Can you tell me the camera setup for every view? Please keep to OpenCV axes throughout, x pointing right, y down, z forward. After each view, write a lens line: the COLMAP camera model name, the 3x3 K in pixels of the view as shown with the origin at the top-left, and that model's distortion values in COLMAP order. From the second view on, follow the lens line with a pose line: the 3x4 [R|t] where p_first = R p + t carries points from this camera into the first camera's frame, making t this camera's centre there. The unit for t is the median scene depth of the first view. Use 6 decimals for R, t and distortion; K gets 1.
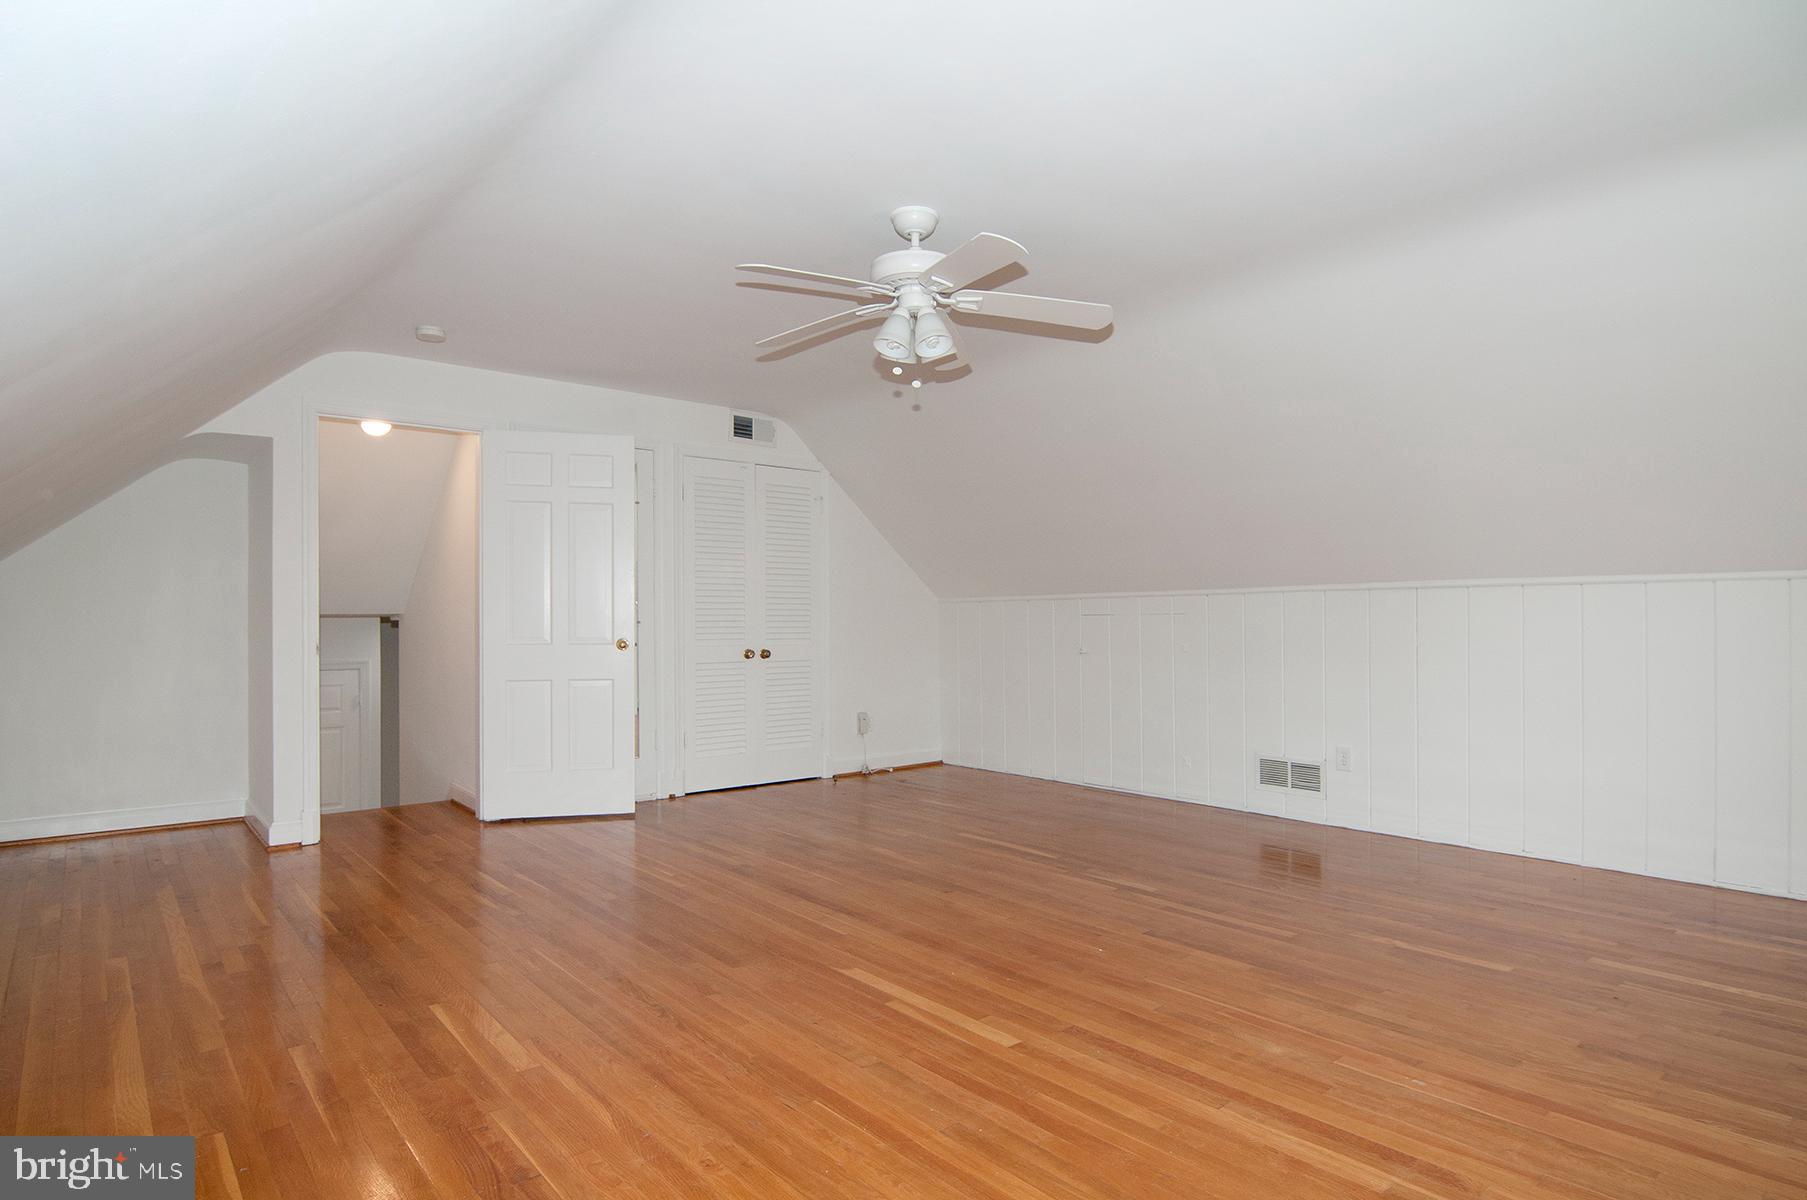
lens RADIAL K [[970.3, 0, 902.0], [0, 970.3, 610.3], [0, 0, 1]] dist [-0.017179, -0.000783]
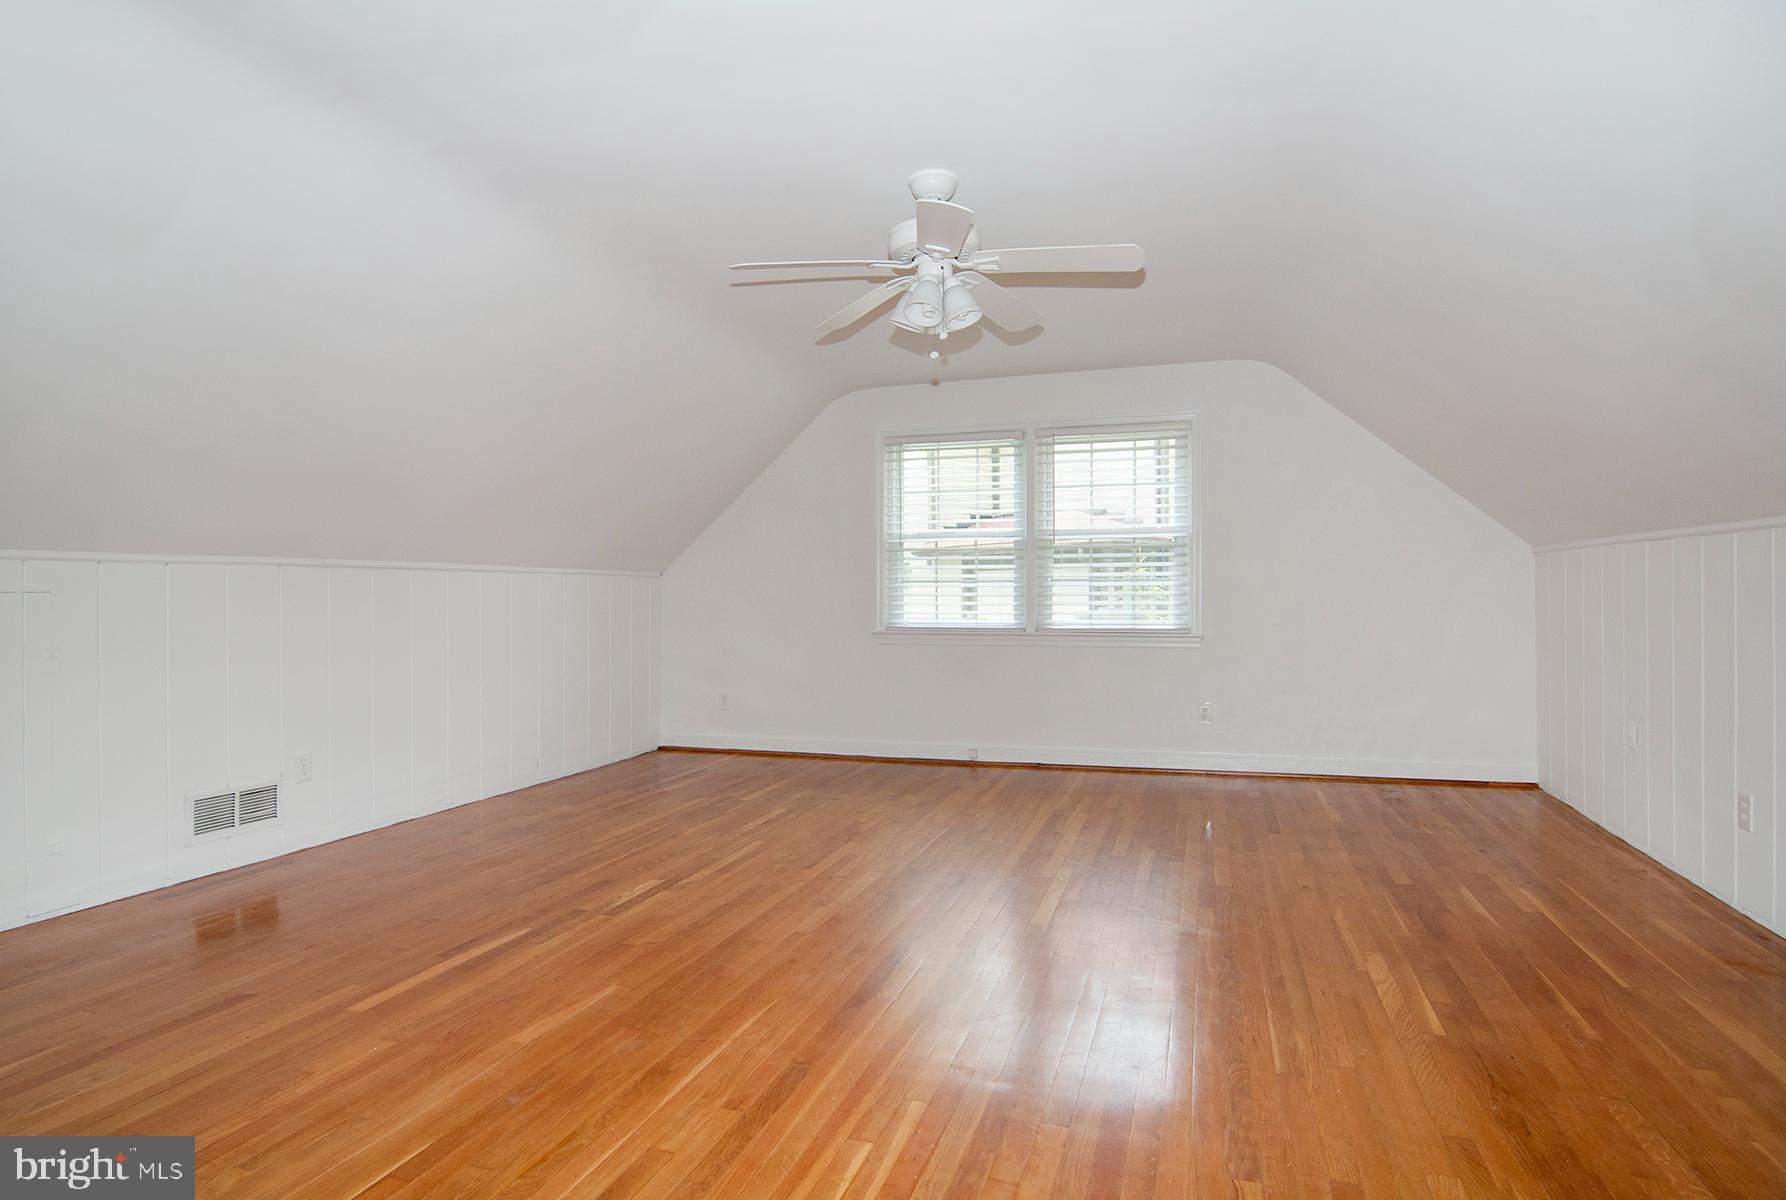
lens RADIAL K [[970.5, 0, 896.3], [0, 970.5, 579.6], [0, 0, 1]] dist [-0.019813, 0.000662]
pose [[-0.523967, 0.021894, 0.851457, -0.677222], [0.002730, 0.999708, -0.024026, 0.017563], [-0.851734, -0.010264, -0.523873, 1.302633]]
